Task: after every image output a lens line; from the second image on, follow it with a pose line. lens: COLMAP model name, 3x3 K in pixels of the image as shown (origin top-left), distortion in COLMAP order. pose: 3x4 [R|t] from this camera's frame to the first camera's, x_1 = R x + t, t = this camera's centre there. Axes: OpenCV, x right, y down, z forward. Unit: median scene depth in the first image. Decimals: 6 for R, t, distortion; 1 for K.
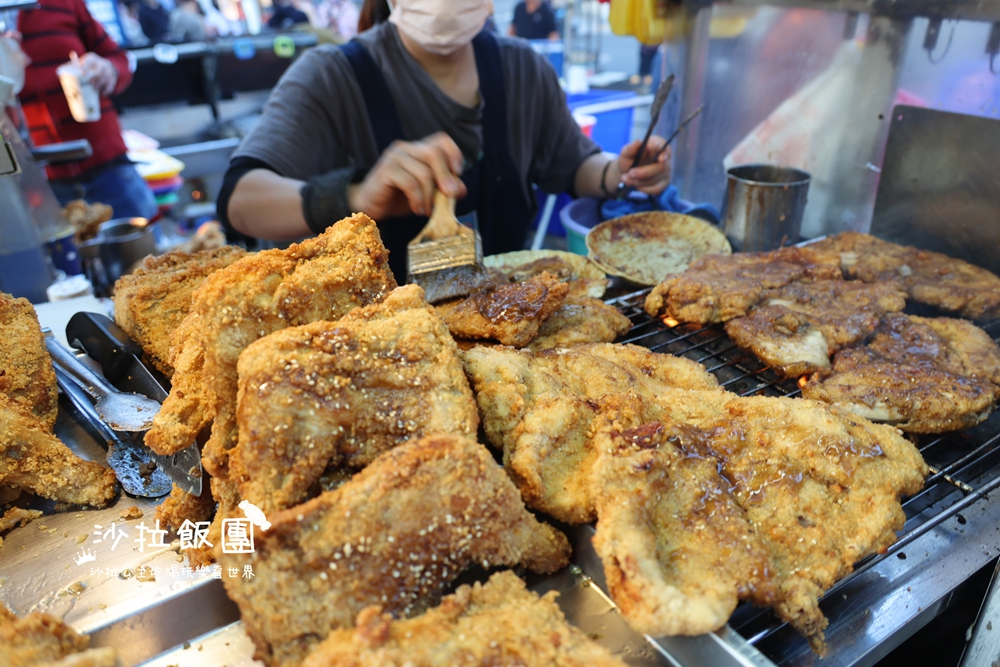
lens RADIAL K [[702.2, 0, 498.2], [0, 702.2, 333.4], [0, 0, 1]] dist [0.020036, -0.004472]
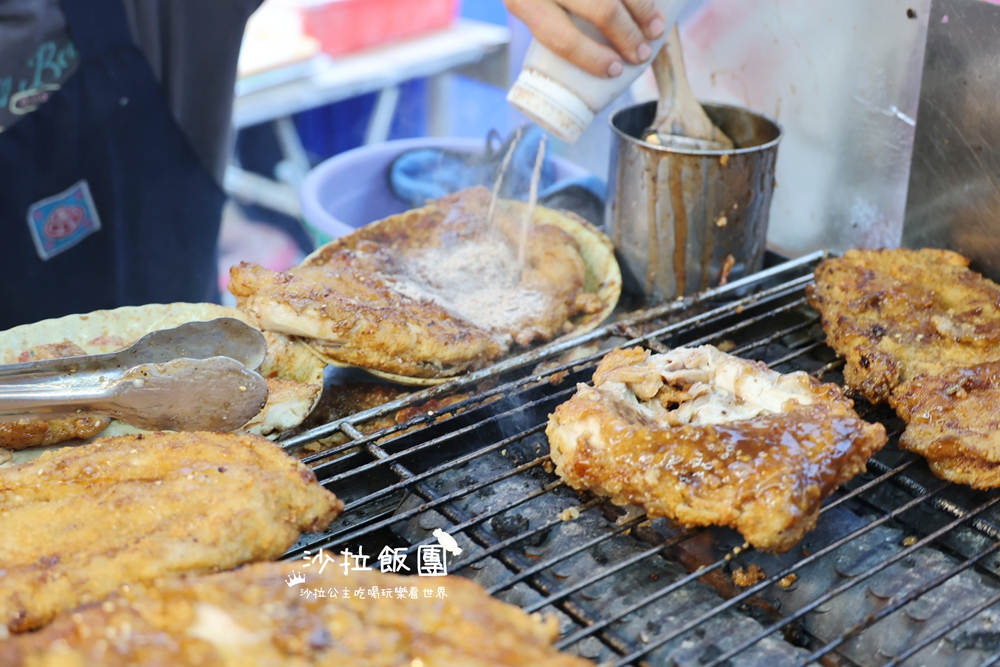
lens RADIAL K [[1330.3, 0, 507.7], [0, 1330.3, 336.2], [0, 0, 1]] dist [-0.004768, 0.000000]
pose [[0.991537, -0.017310, 0.128665, 0.293441], [0.018481, 0.999798, -0.007917, -0.166415], [-0.128502, 0.010228, 0.991657, 0.282086]]
